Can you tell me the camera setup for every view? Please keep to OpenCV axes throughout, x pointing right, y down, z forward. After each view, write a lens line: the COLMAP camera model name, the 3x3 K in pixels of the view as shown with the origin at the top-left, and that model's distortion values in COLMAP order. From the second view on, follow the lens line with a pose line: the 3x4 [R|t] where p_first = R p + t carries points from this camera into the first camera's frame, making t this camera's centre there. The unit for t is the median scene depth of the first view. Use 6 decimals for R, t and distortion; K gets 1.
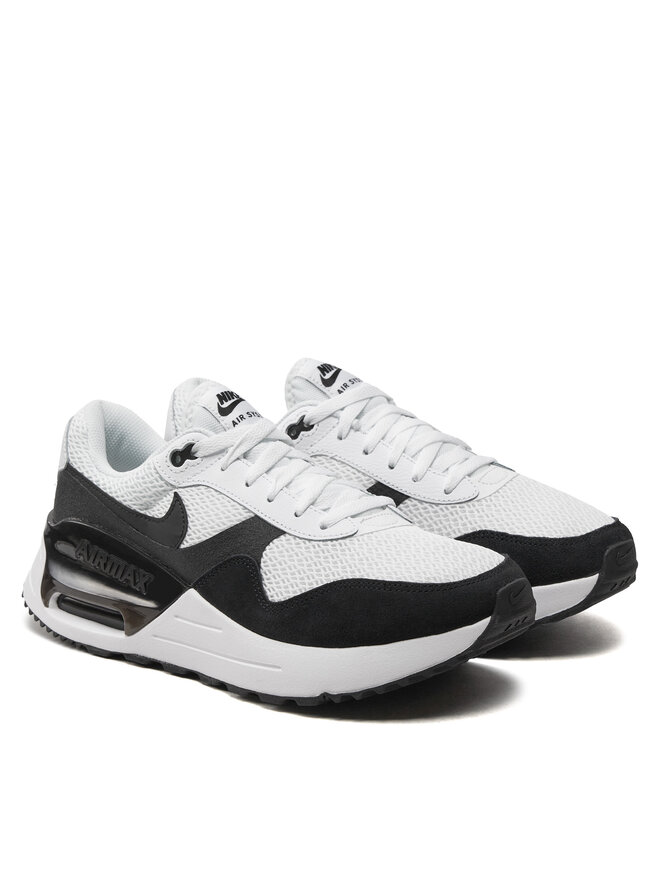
lens RADIAL K [[2402.1, 0, 329.4], [0, 2402.1, 441.6], [0, 0, 1]] dist [-0.234302, 0.000000]
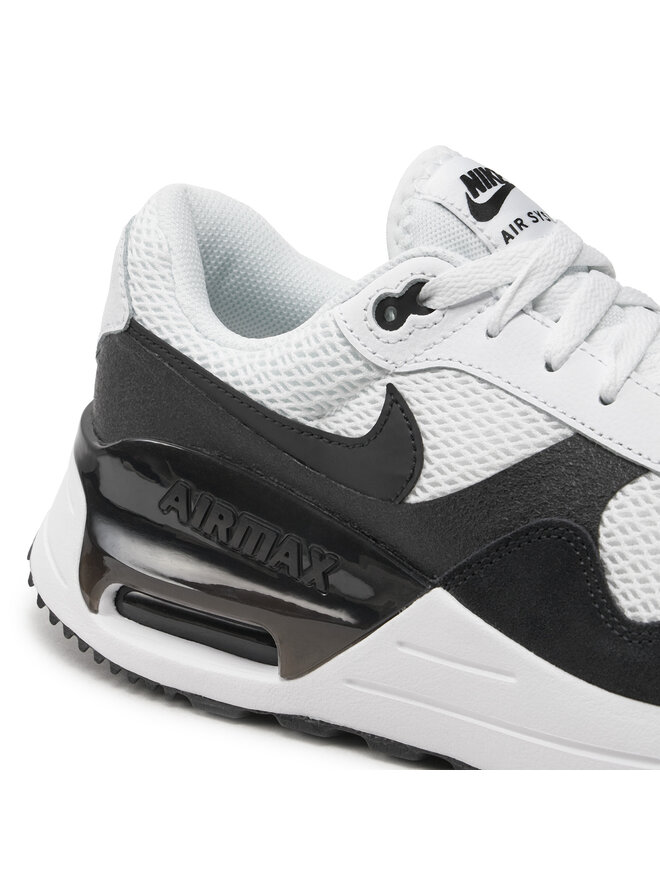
lens RADIAL K [[3075.0, 0, 330.0], [0, 3075.0, 437.5], [0, 0, 1]] dist [-0.109924, 0.000000]
pose [[0.995845, -0.031515, 0.085434, -0.128132], [0.022982, 0.994813, 0.099091, -0.029200], [-0.088114, -0.096716, 0.991404, 0.390771]]
